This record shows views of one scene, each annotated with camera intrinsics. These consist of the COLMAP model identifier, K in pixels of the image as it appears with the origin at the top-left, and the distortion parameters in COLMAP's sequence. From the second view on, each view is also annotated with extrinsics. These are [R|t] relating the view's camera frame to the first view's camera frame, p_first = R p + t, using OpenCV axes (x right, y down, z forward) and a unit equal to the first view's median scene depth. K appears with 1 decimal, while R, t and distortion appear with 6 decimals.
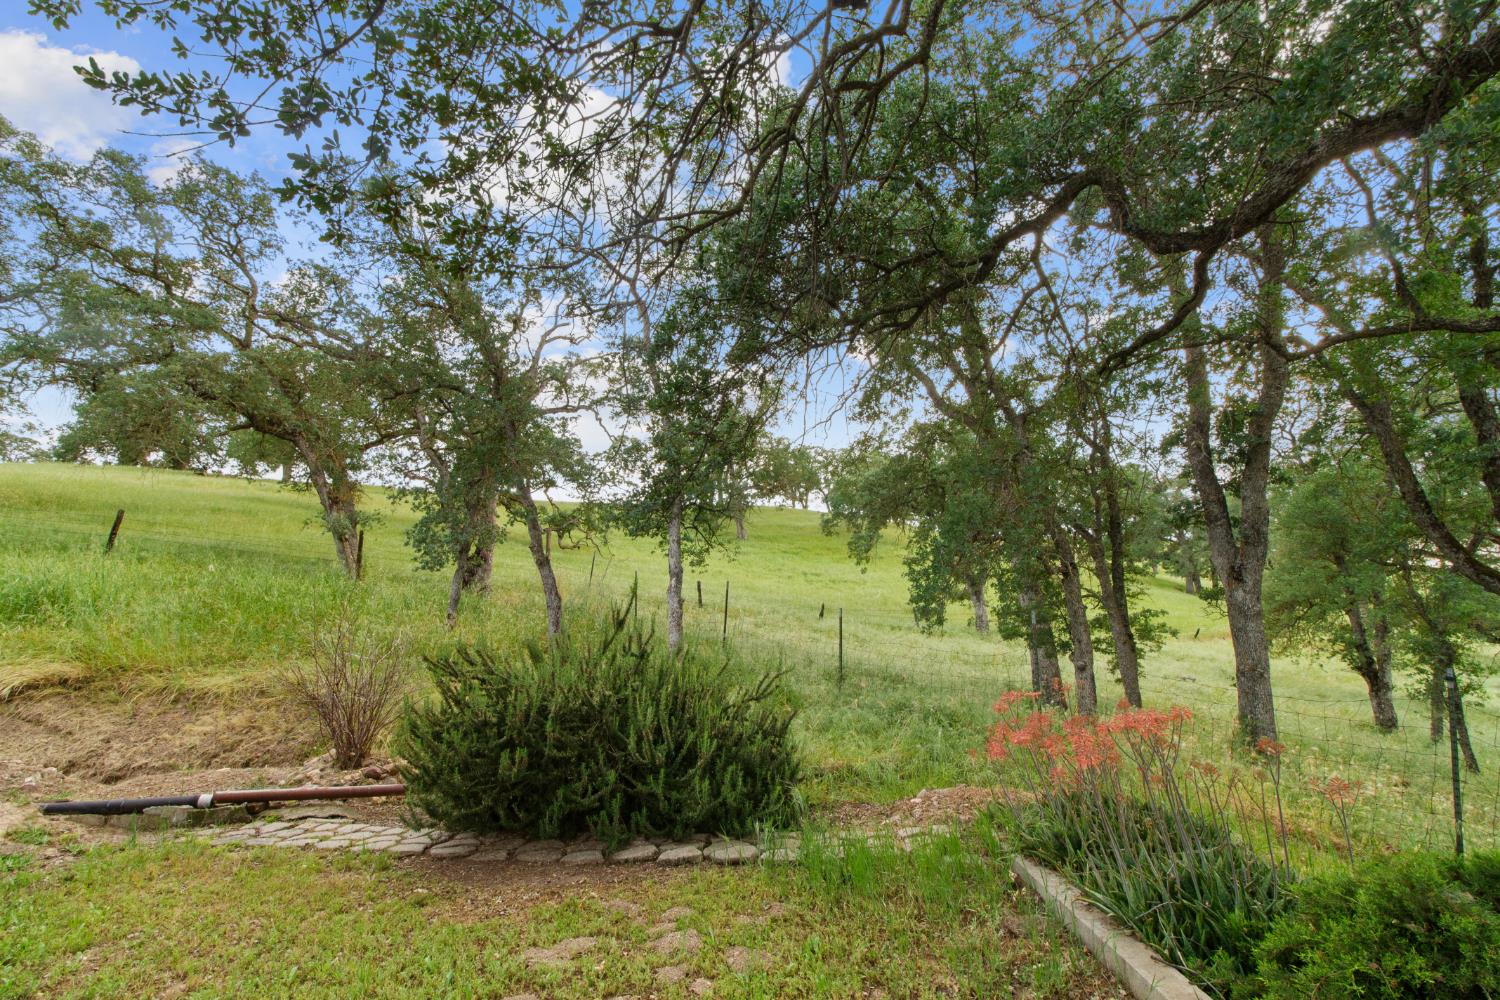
lens RADIAL K [[700.3, 0, 743.9], [0, 700.3, 487.3], [0, 0, 1]] dist [0.000256, 0.001328]
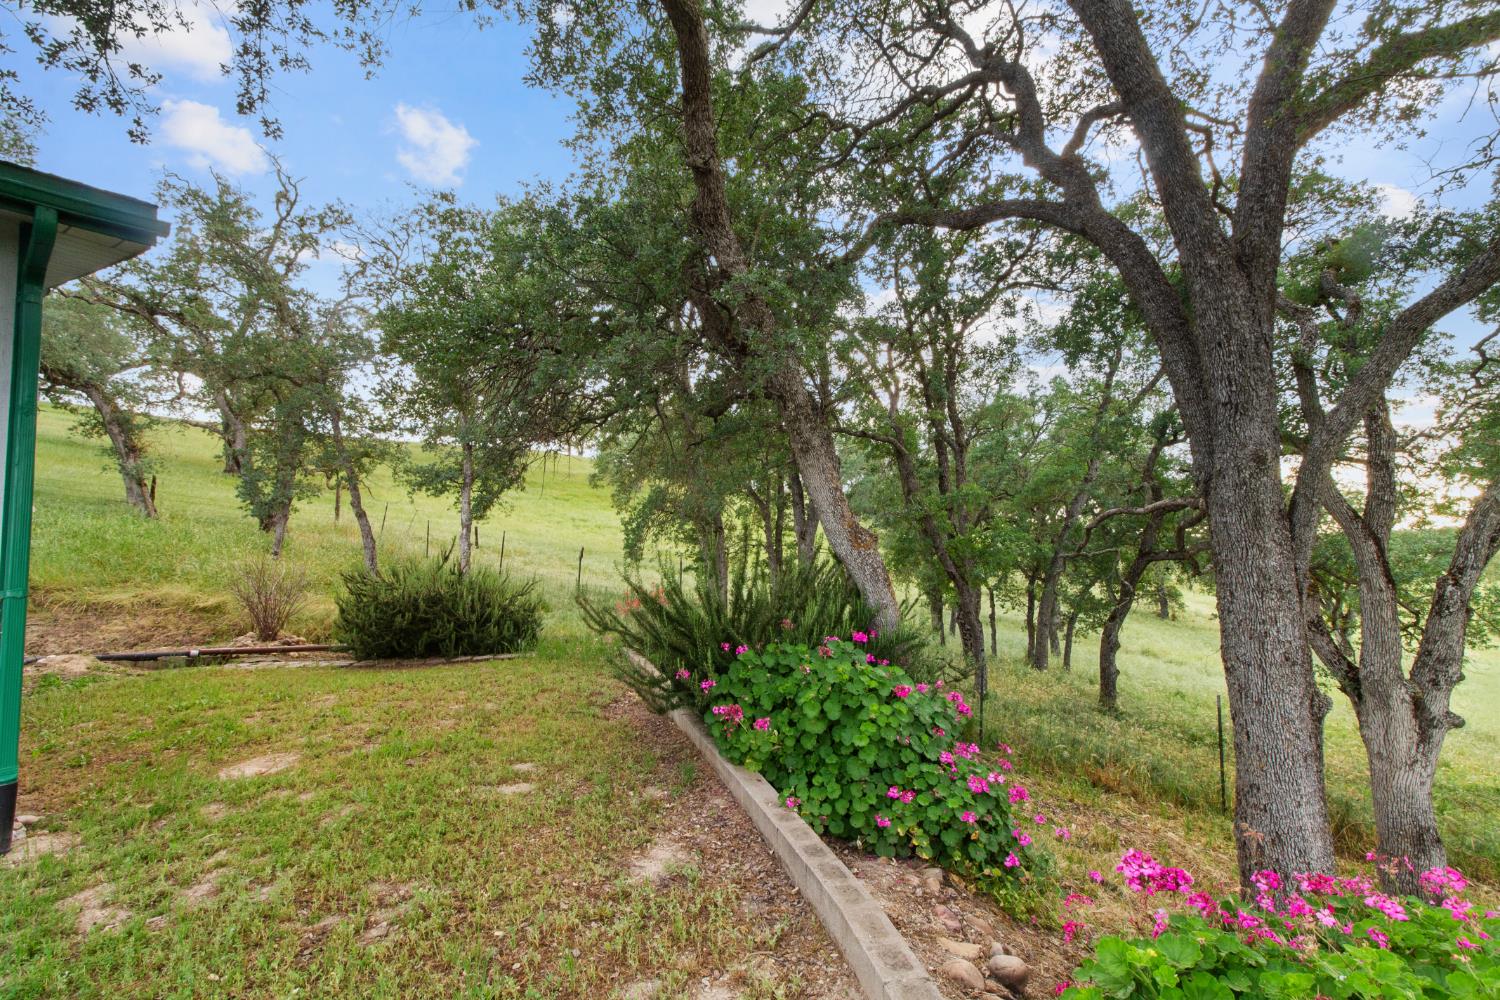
lens RADIAL K [[700.3, 0, 743.9], [0, 700.3, 487.3], [0, 0, 1]] dist [0.000256, 0.001328]
pose [[0.950233, 0.041508, 0.308762, -0.010983], [-0.066357, 0.995308, 0.070414, -0.222729], [-0.304390, -0.087398, 0.948529, -1.252992]]
